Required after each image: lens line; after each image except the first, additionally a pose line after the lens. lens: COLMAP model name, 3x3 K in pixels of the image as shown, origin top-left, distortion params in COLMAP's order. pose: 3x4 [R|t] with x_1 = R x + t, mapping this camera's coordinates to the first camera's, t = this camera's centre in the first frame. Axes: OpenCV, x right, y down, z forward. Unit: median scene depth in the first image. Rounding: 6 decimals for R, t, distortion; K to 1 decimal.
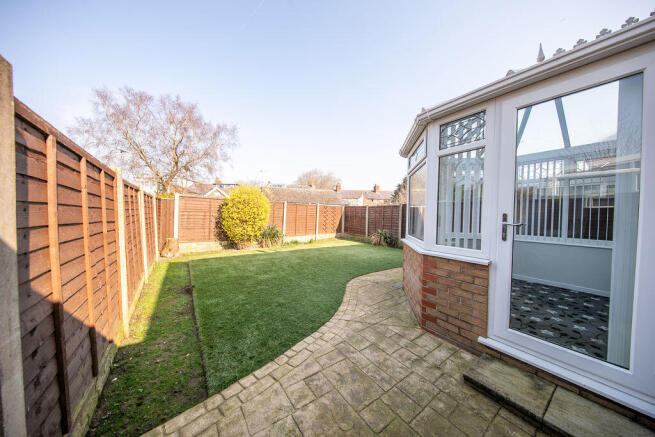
lens RADIAL K [[209.9, 0, 328.7], [0, 209.9, 217.1], [0, 0, 1]] dist [0.000348, -0.000046]
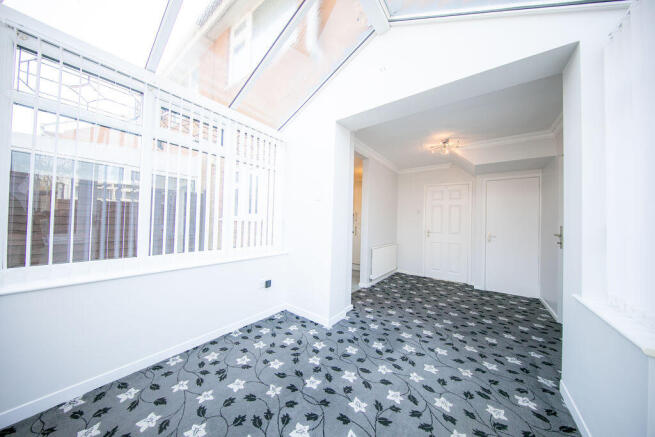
lens RADIAL K [[209.9, 0, 328.7], [0, 209.9, 217.1], [0, 0, 1]] dist [0.000348, -0.000046]
pose [[-0.306949, -0.008122, 0.951691, 0.264523], [-0.021637, 0.999765, 0.001553, 0.000107], [-0.951480, -0.020115, -0.307053, 0.503620]]
